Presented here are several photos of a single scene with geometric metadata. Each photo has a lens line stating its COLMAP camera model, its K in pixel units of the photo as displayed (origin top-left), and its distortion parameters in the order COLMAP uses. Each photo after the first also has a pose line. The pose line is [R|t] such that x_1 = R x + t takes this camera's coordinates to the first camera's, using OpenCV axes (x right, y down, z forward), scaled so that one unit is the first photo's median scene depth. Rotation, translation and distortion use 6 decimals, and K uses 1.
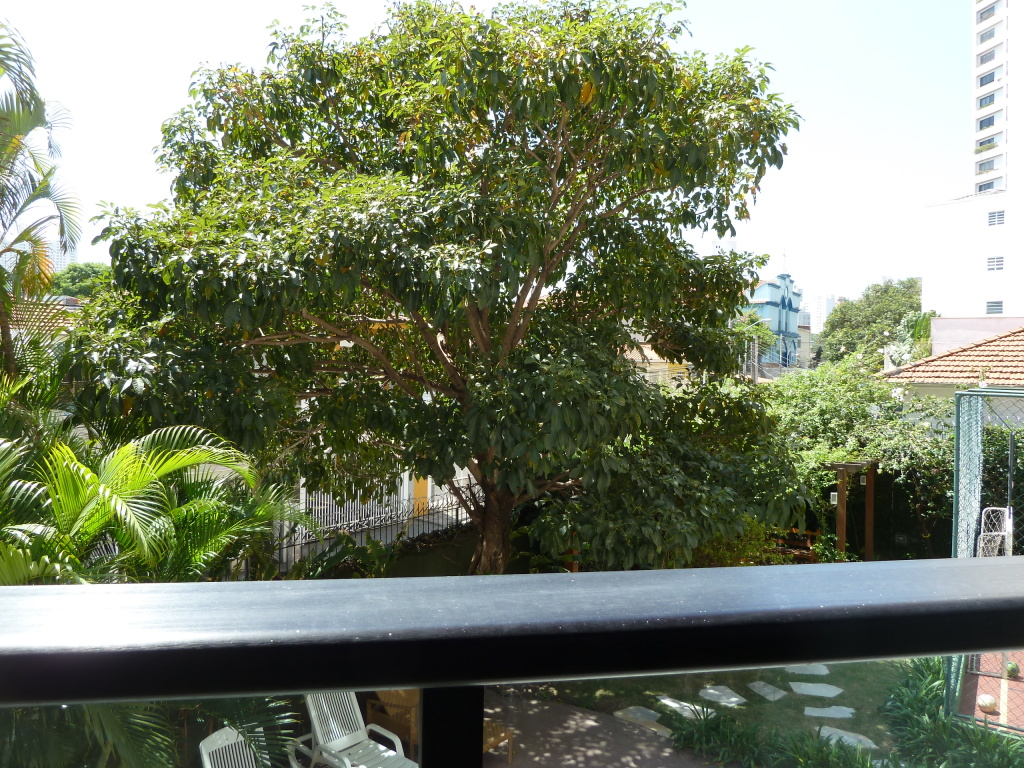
lens RADIAL K [[760.2, 0, 511.6], [0, 760.2, 383.6], [0, 0, 1]] dist [-0.016505, -0.001945]
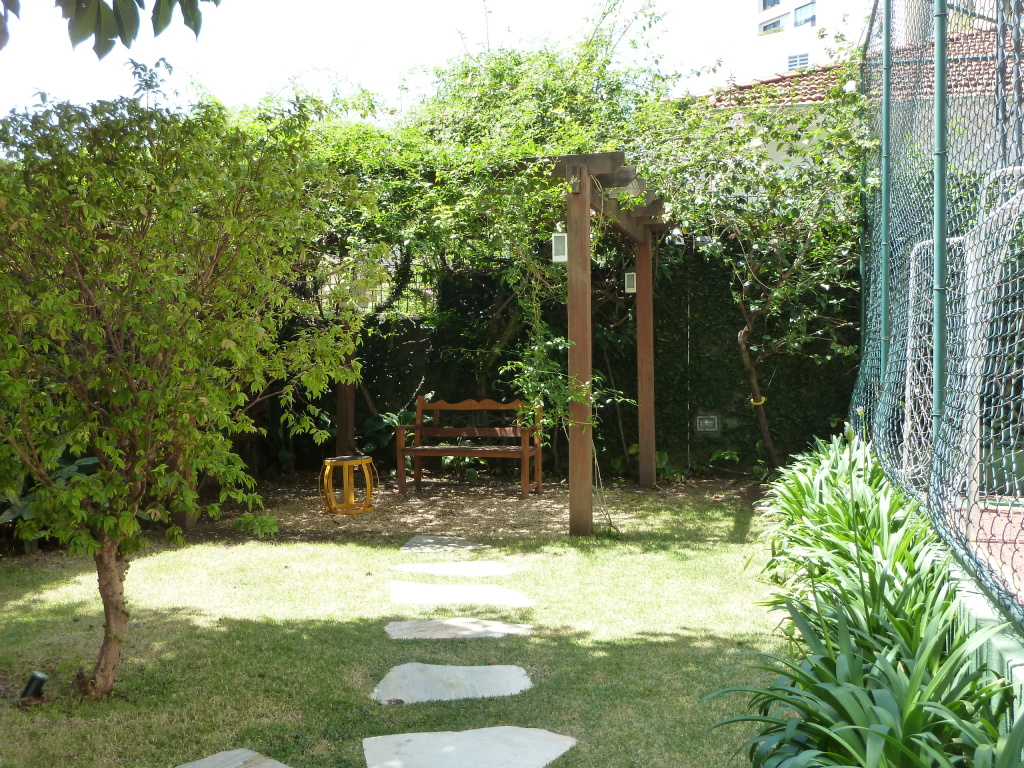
lens RADIAL K [[1042.3, 0, 512.5], [0, 1042.3, 383.6], [0, 0, 1]] dist [0.015517, 0.000000]
pose [[0.947959, -0.022606, 0.317587, 0.201295], [0.021797, 0.999744, 0.006103, 0.183885], [-0.317644, 0.001137, 0.948209, 0.439036]]
